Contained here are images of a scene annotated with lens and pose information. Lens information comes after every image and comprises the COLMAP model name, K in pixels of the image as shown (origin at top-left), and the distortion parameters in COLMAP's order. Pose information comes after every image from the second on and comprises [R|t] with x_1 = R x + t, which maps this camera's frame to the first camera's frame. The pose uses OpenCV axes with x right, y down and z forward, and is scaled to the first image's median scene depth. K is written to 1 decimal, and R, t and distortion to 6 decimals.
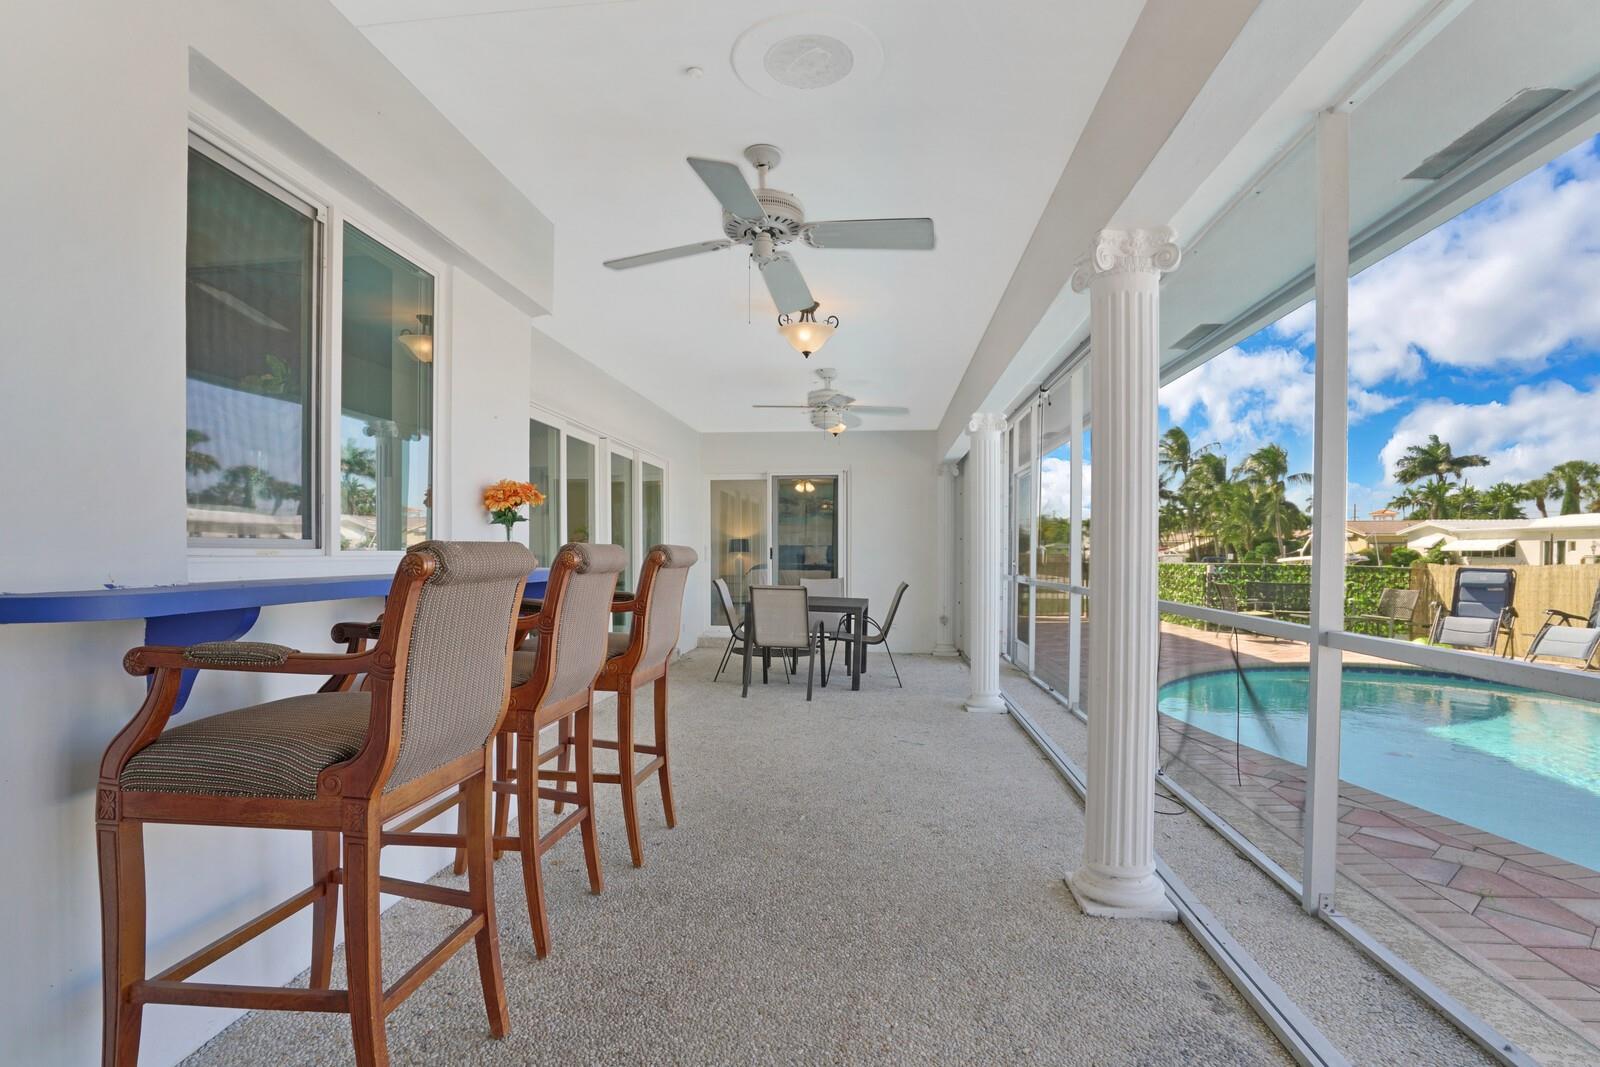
lens RADIAL K [[768.3, 0, 800.0], [0, 768.3, 533.5], [0, 0, 1]] dist [-0.019172, 0.000885]
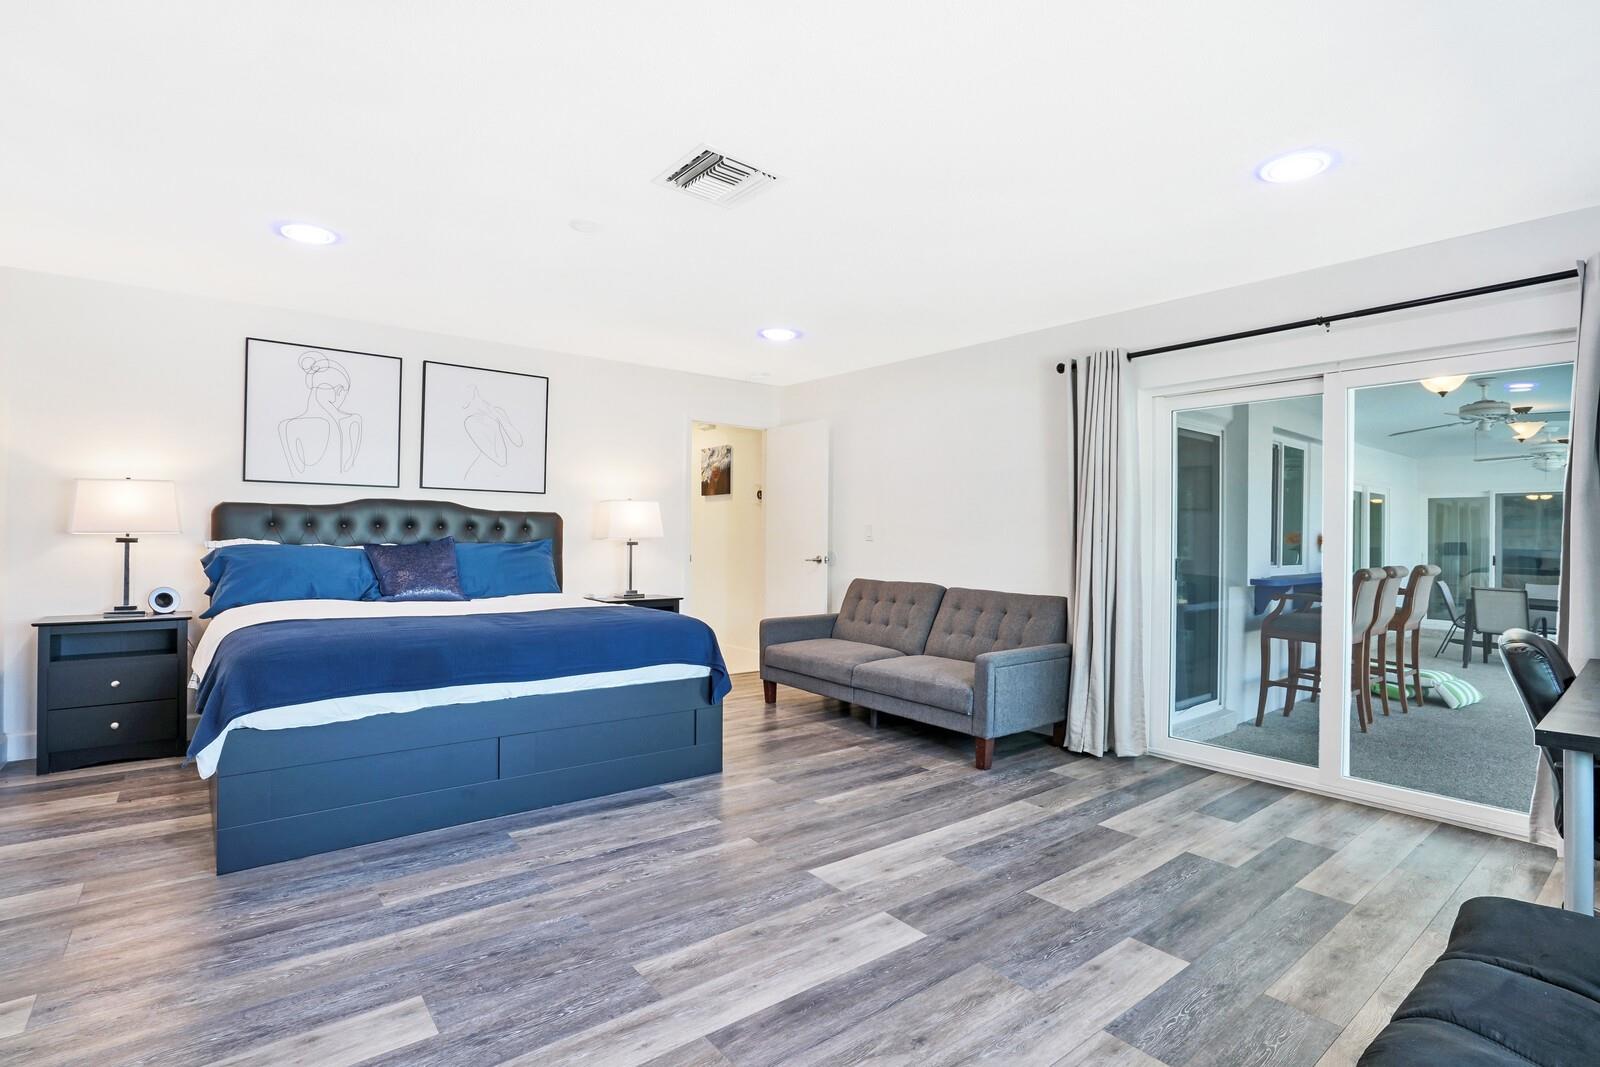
lens RADIAL K [[768.3, 0, 800.0], [0, 768.3, 533.5], [0, 0, 1]] dist [-0.019172, 0.000885]
pose [[0.707456, 0.007570, -0.706717, 0.011537], [0.003955, 0.999885, 0.014670, -0.014659], [0.706747, -0.013173, 0.707344, -0.225739]]
